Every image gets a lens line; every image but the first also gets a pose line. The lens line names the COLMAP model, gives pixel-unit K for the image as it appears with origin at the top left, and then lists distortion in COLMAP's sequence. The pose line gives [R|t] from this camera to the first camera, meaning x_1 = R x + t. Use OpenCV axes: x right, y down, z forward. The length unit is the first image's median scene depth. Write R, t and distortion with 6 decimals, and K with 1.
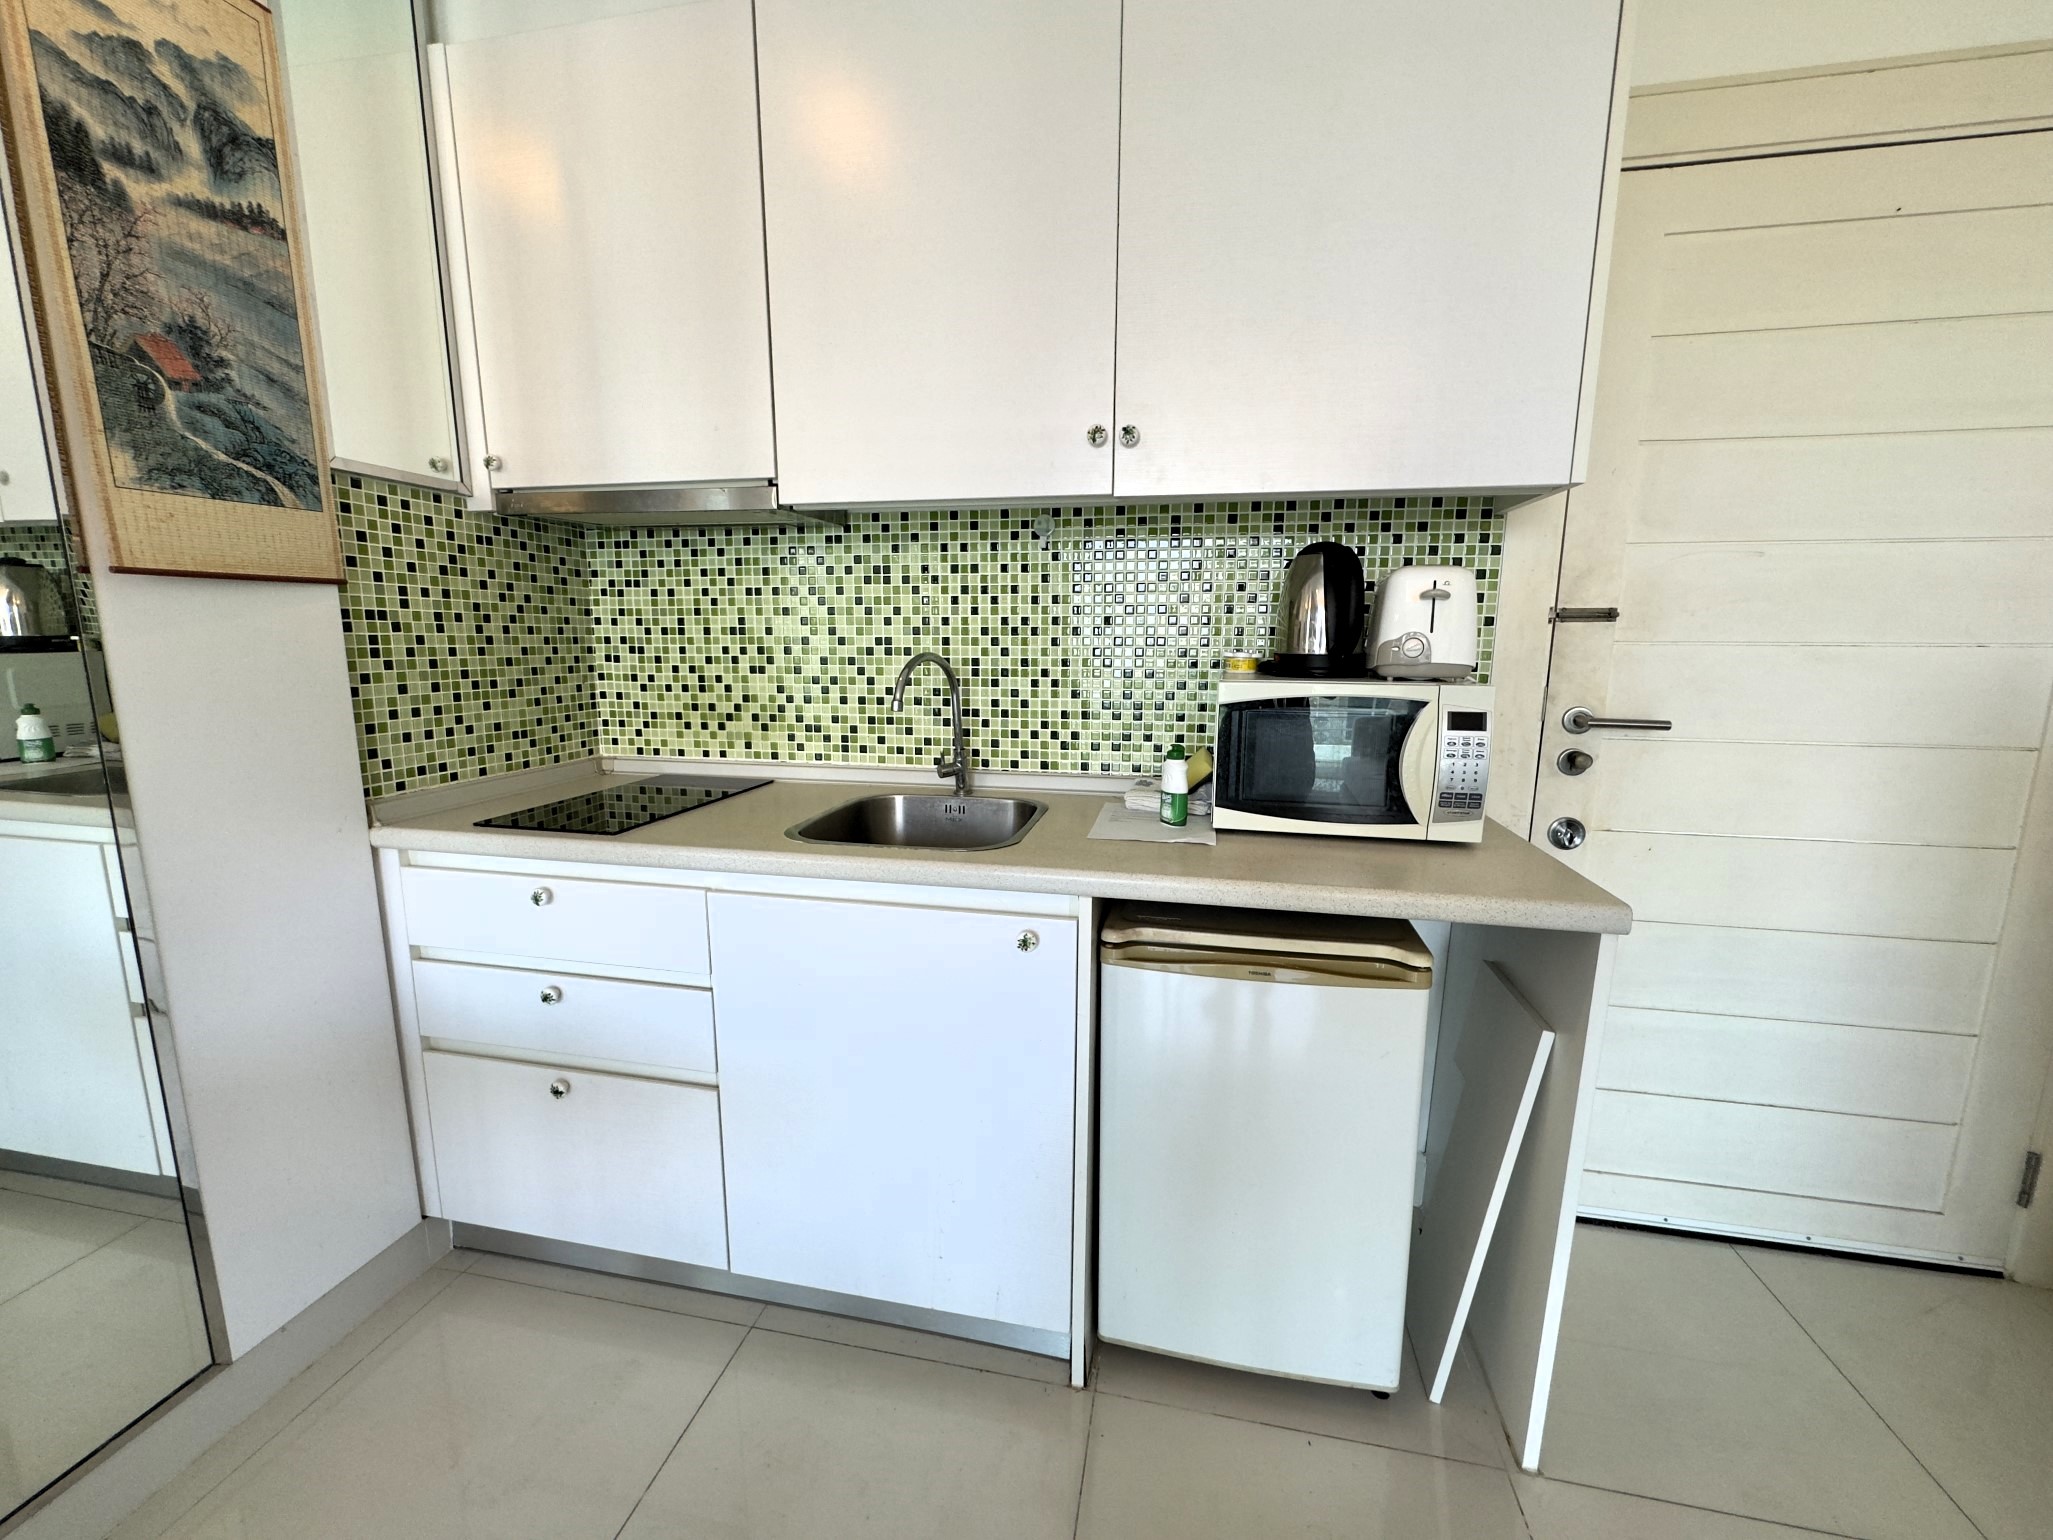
lens RADIAL K [[818.8, 0, 1025.4], [0, 818.8, 769.5], [0, 0, 1]] dist [-0.002562, 0.000482]
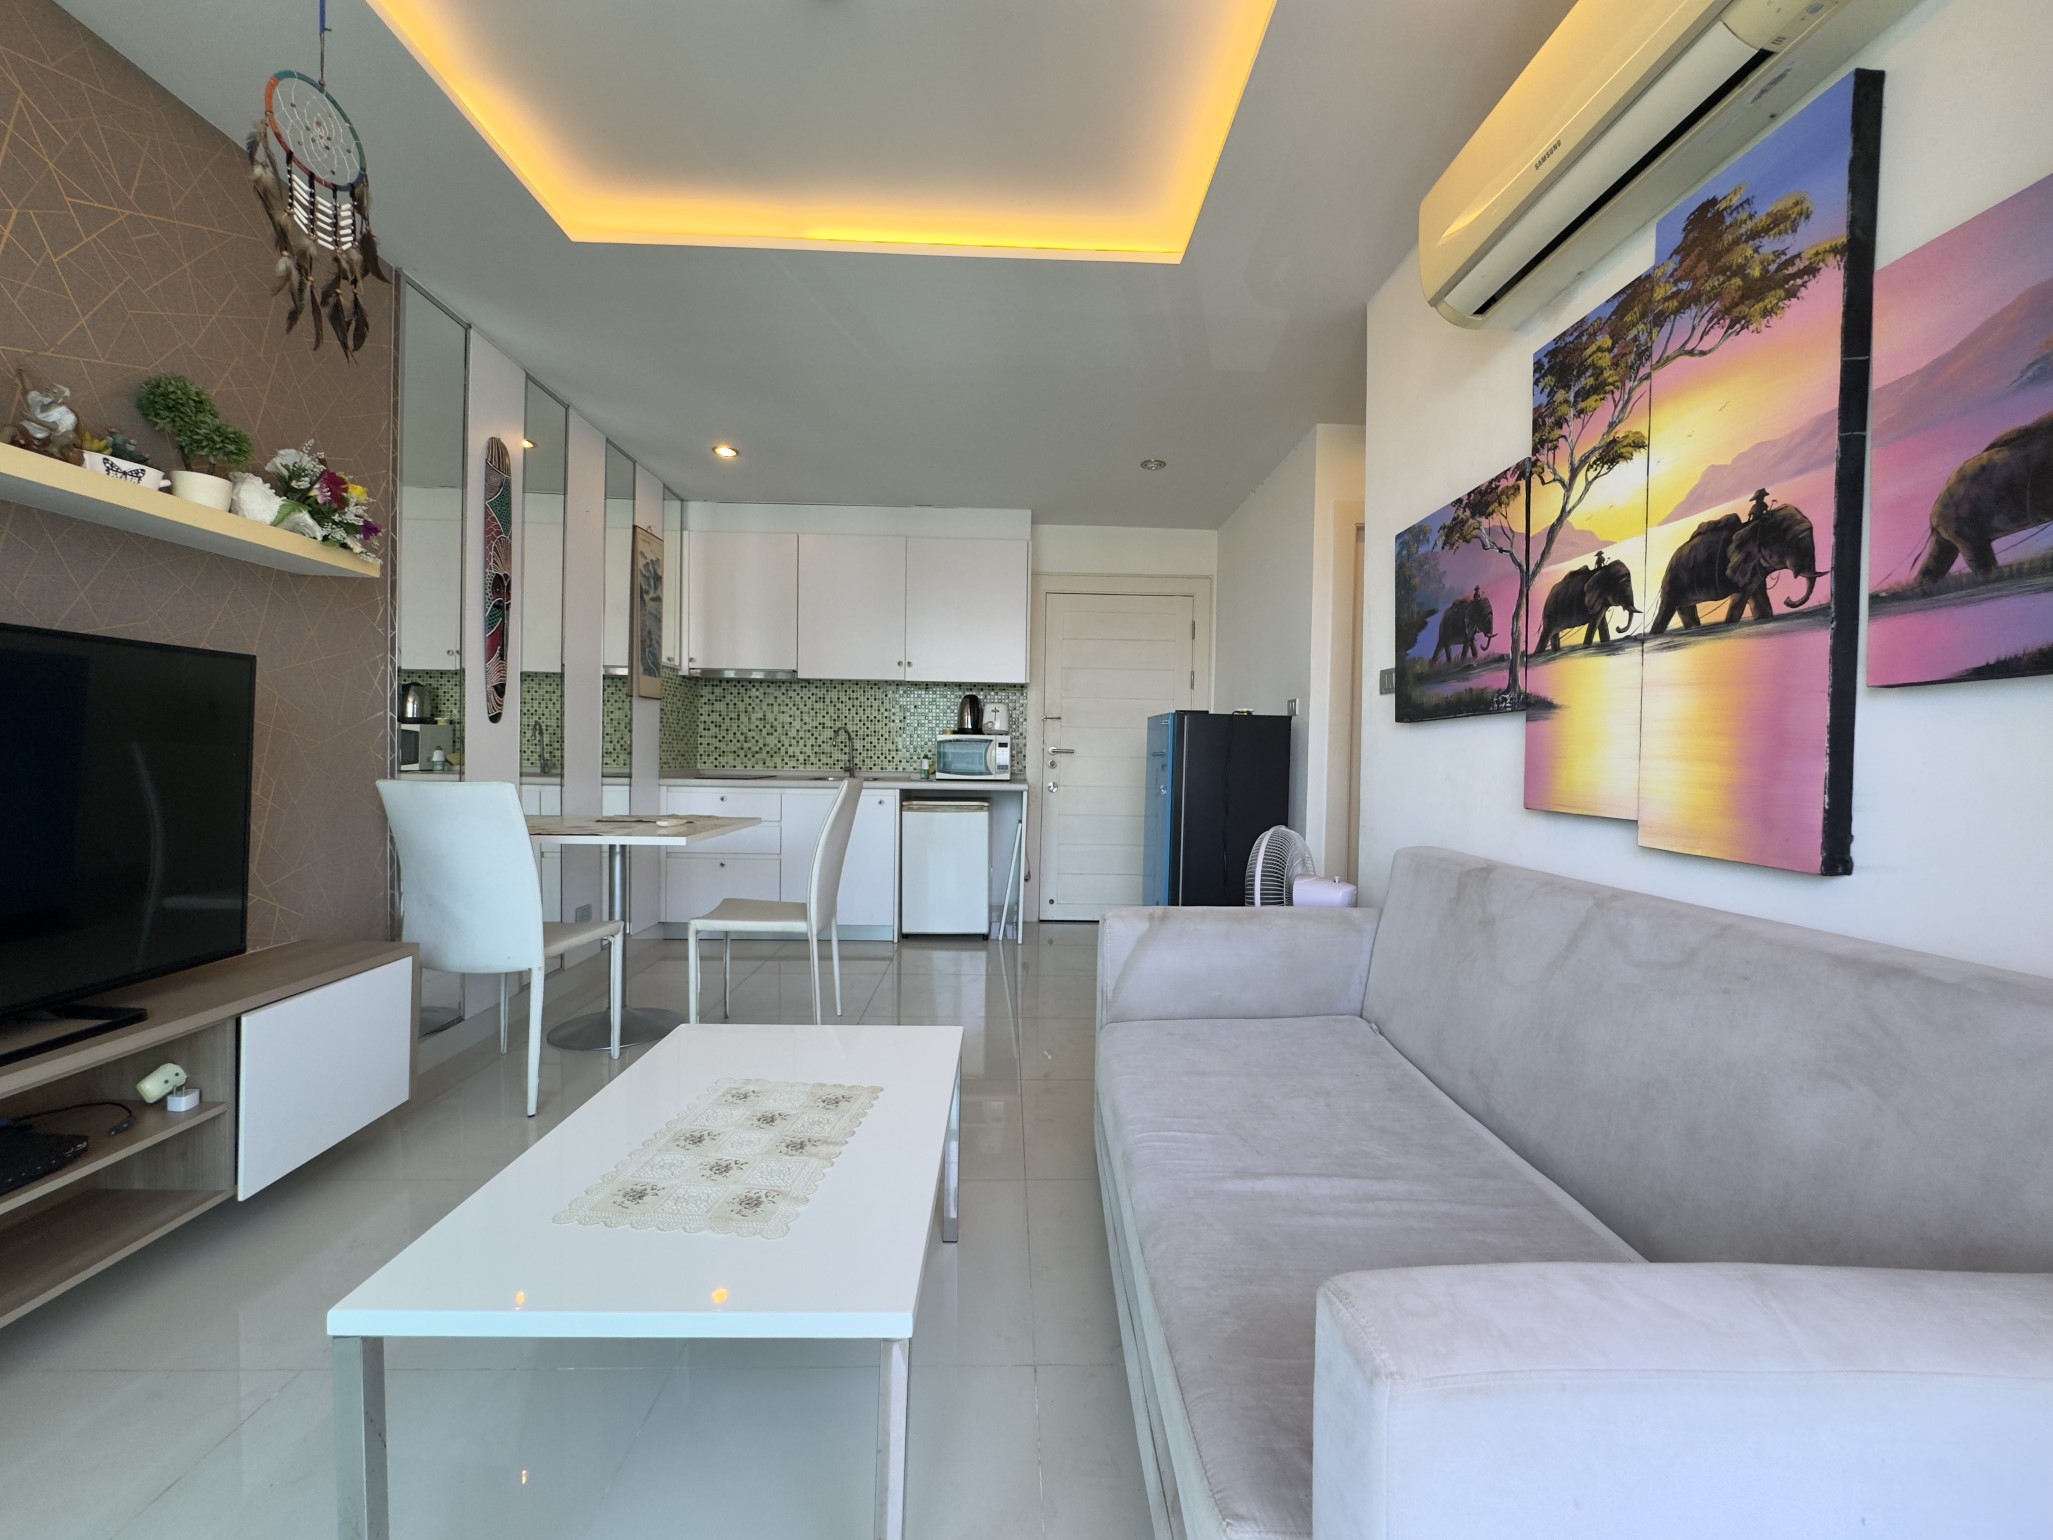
lens RADIAL K [[818.8, 0, 1025.4], [0, 818.8, 769.5], [0, 0, 1]] dist [-0.002562, 0.000482]
pose [[0.973202, 0.006275, 0.229866, -0.143766], [0.025772, 0.990353, -0.136148, 0.395683], [-0.228503, 0.138424, 0.963652, -1.821477]]
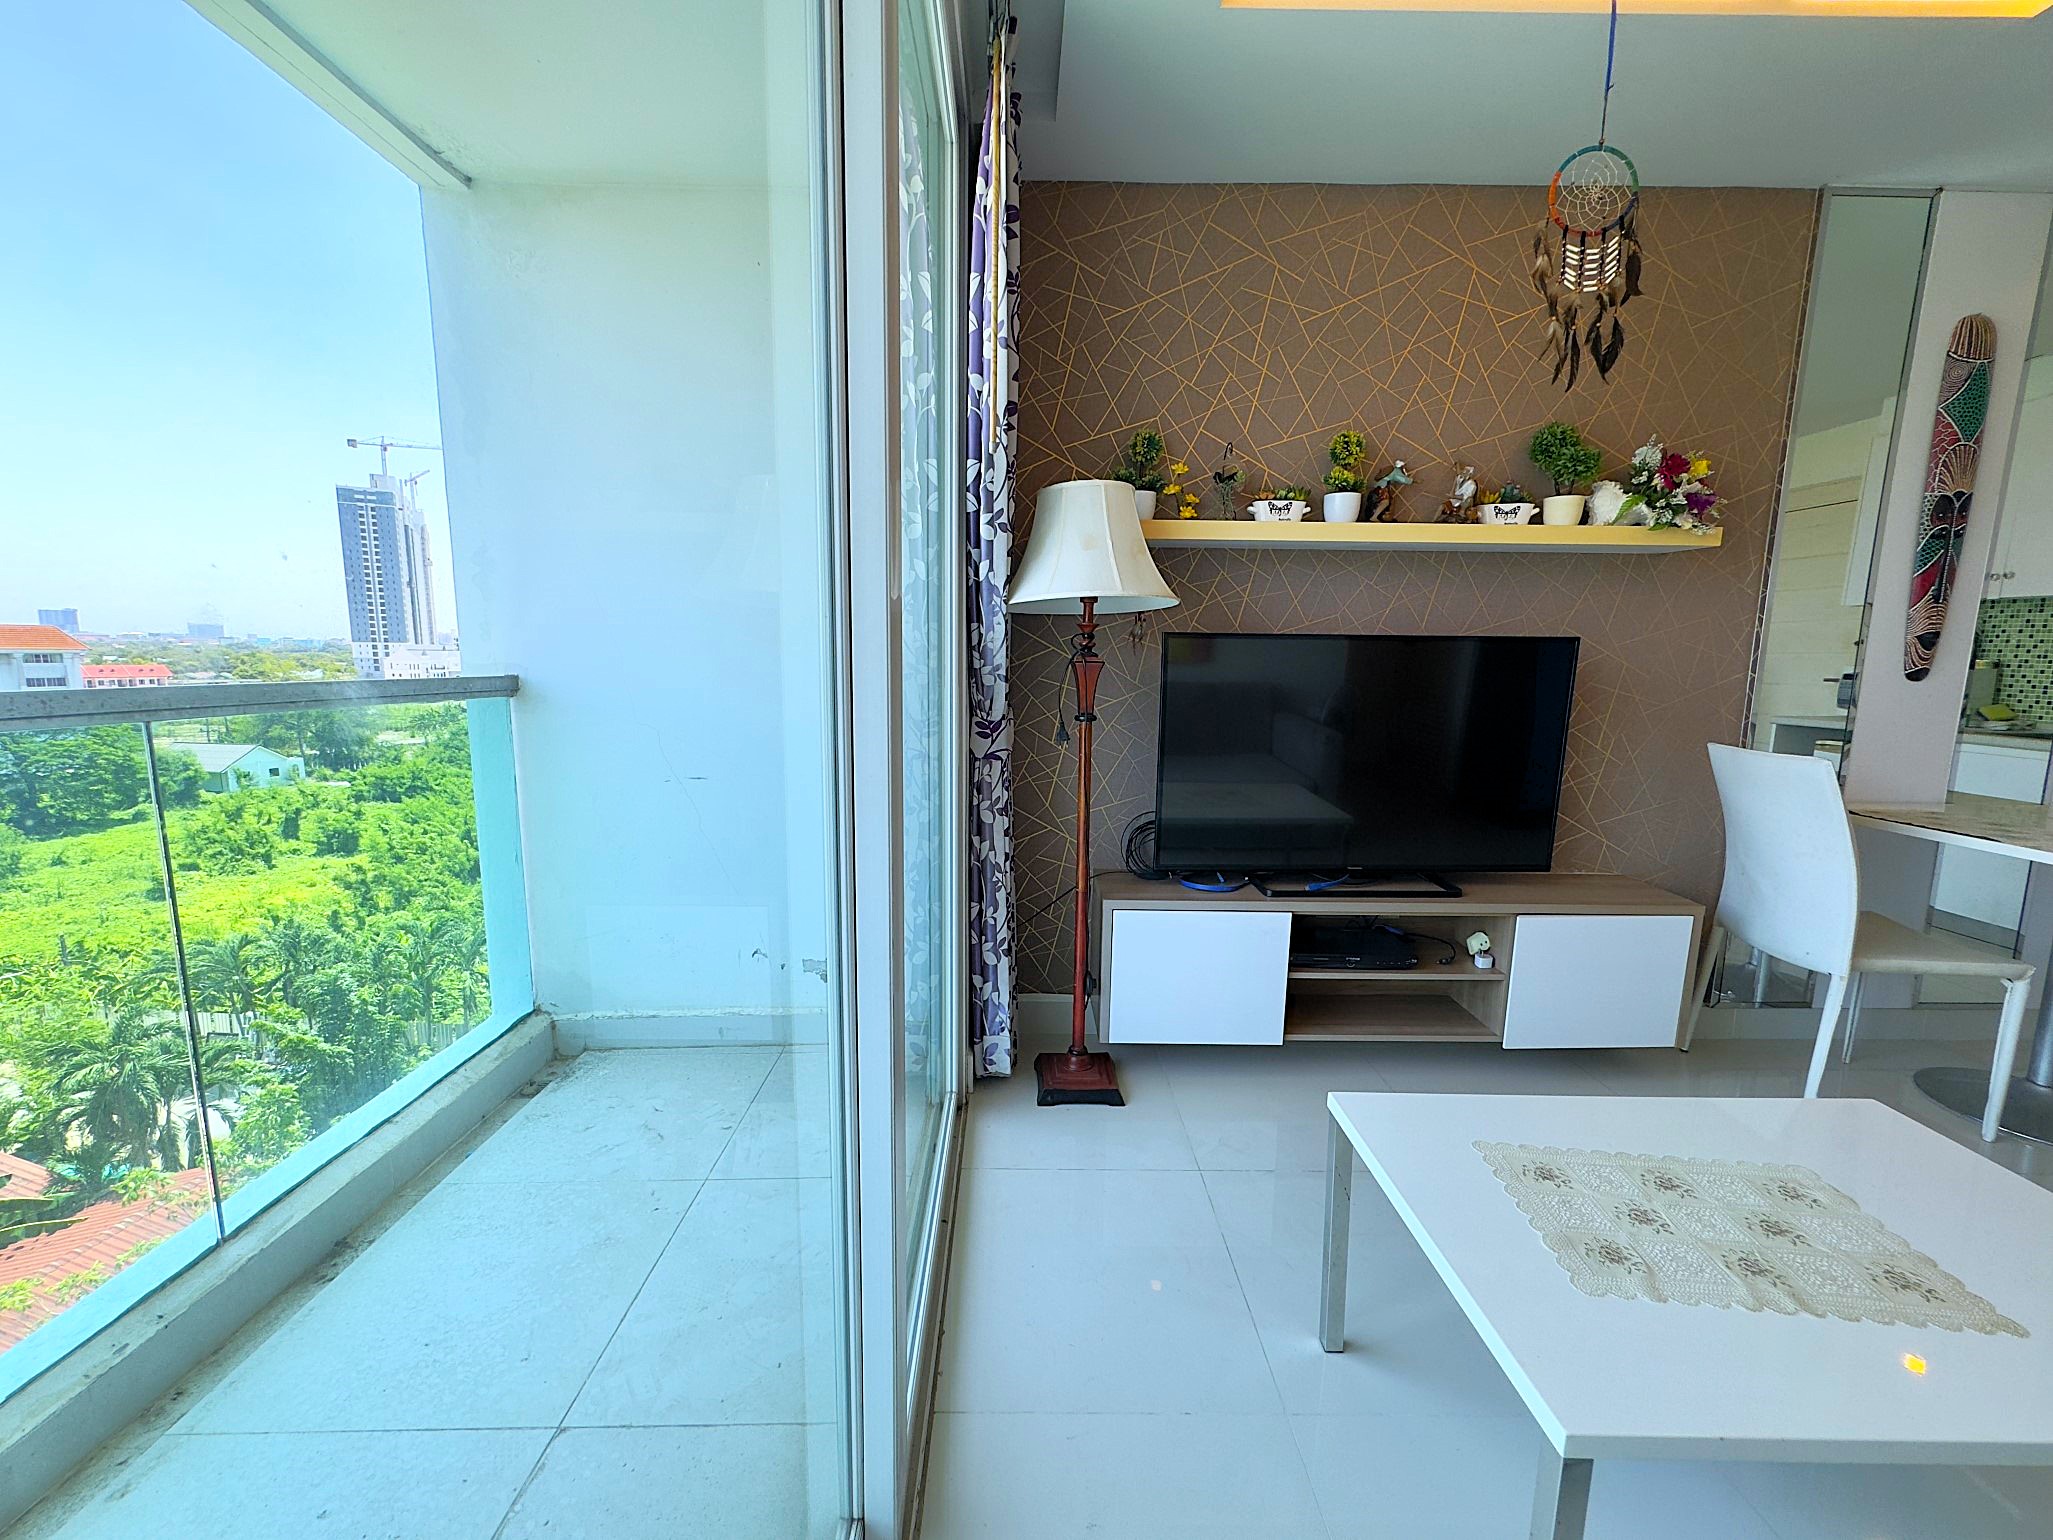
lens RADIAL K [[816.7, 0, 1026.5], [0, 816.7, 770.0], [0, 0, 1]] dist [0.000082, 0.000131]
pose [[0.214375, 0.134531, -0.967443, 0.211341], [-0.168230, 0.980753, 0.099104, 0.309683], [0.962155, 0.141507, 0.232881, -1.717741]]
